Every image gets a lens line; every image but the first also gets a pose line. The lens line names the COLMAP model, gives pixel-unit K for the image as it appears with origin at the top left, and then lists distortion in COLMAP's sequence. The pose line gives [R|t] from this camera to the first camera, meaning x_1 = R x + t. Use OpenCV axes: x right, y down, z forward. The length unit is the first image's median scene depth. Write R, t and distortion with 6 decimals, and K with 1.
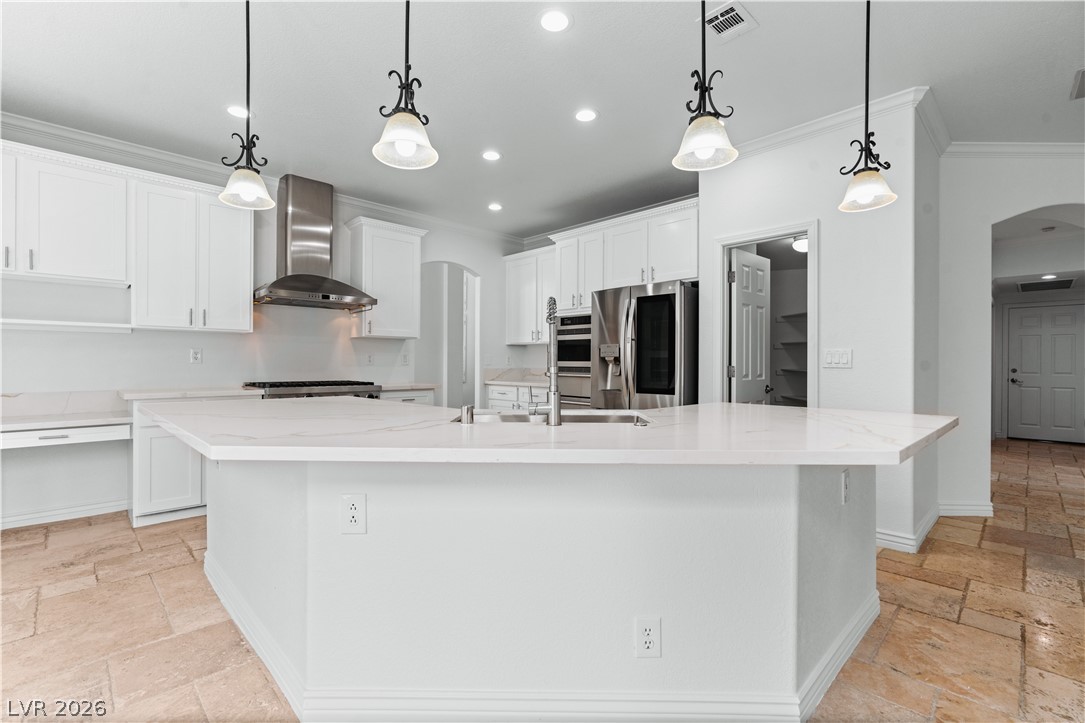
lens RADIAL K [[487.0, 0, 544.5], [0, 487.0, 364.2], [0, 0, 1]] dist [-0.009467, 0.000466]
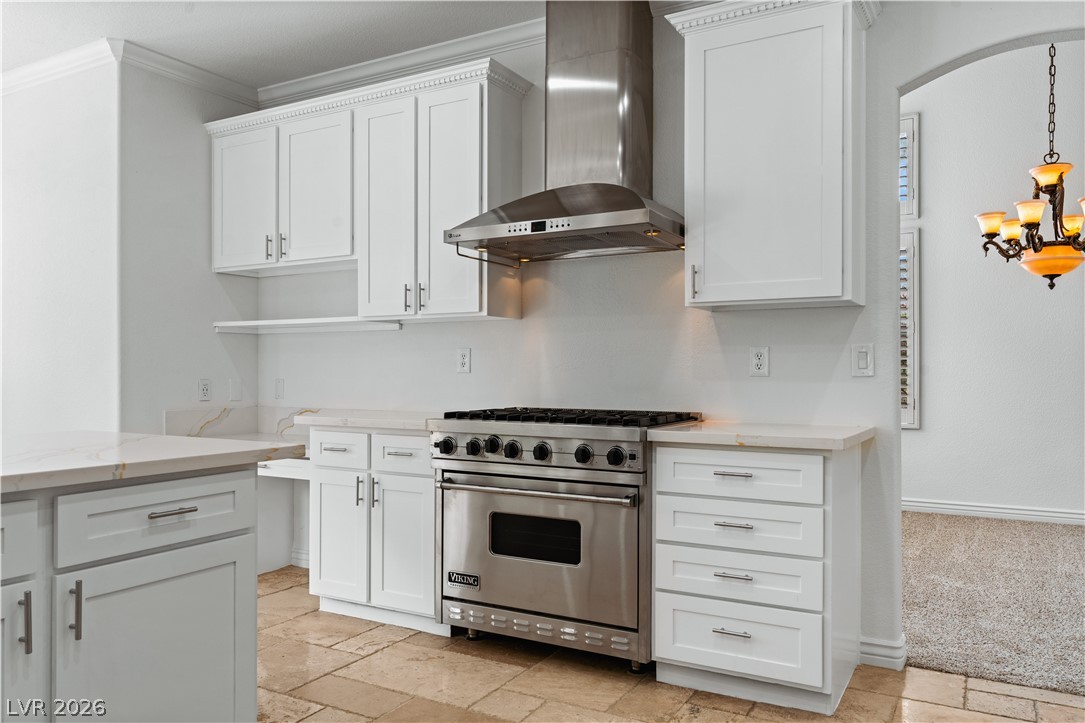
lens RADIAL K [[801.2, 0, 543.3], [0, 801.2, 370.7], [0, 0, 1]] dist [0.006742, 0.002778]
pose [[0.276512, -0.003755, -0.961003, 0.233676], [-0.002813, 0.999985, -0.004717, 0.000516], [0.961006, 0.004008, 0.276497, 0.677169]]
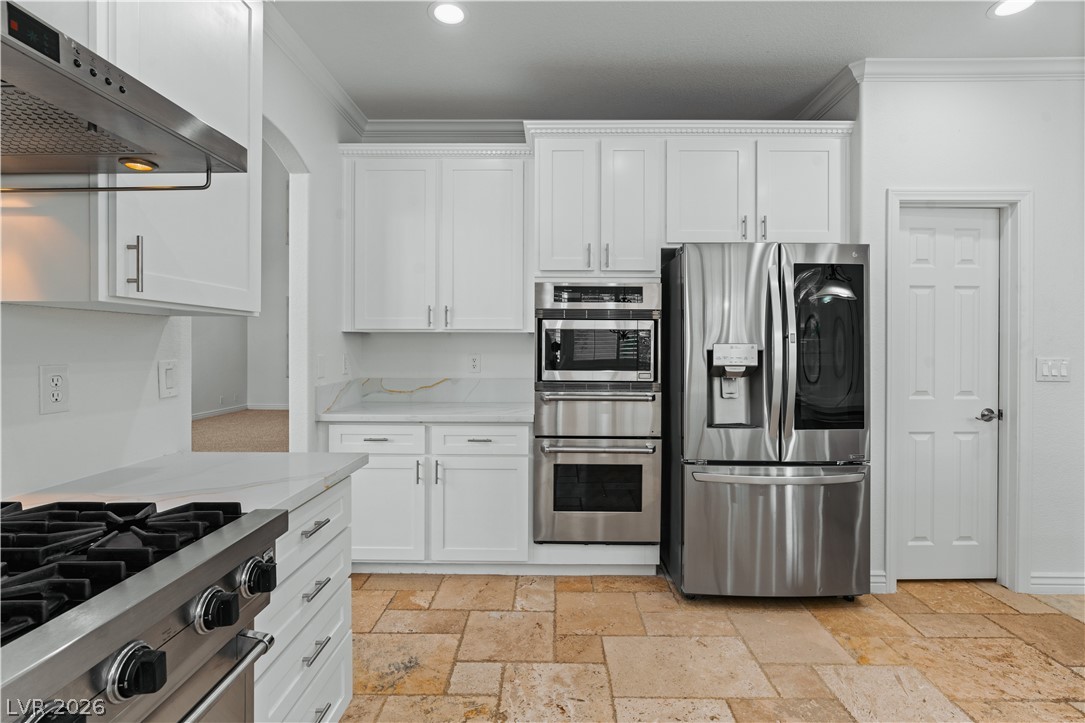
lens RADIAL K [[520.7, 0, 551.8], [0, 520.7, 348.2], [0, 0, 1]] dist [-0.009114, 0.002360]
pose [[0.704620, -0.003837, 0.709574, -0.384088], [0.000136, 0.999986, 0.005272, -0.034702], [-0.709585, -0.003618, 0.704611, 0.655277]]
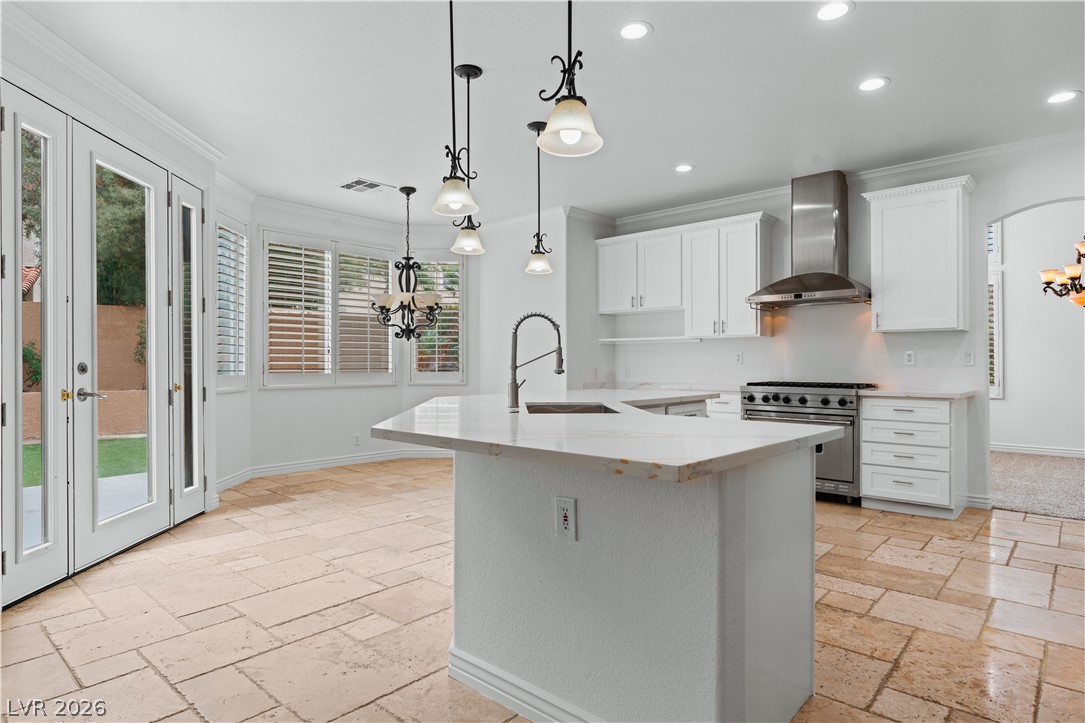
lens RADIAL K [[606.4, 0, 546.9], [0, 606.4, 361.9], [0, 0, 1]] dist [0.000428, 0.004471]
pose [[0.069256, -0.003504, -0.997593, 0.627138], [0.000237, 0.999994, -0.003496, -0.001282], [0.997599, 0.000006, 0.069257, 0.347103]]
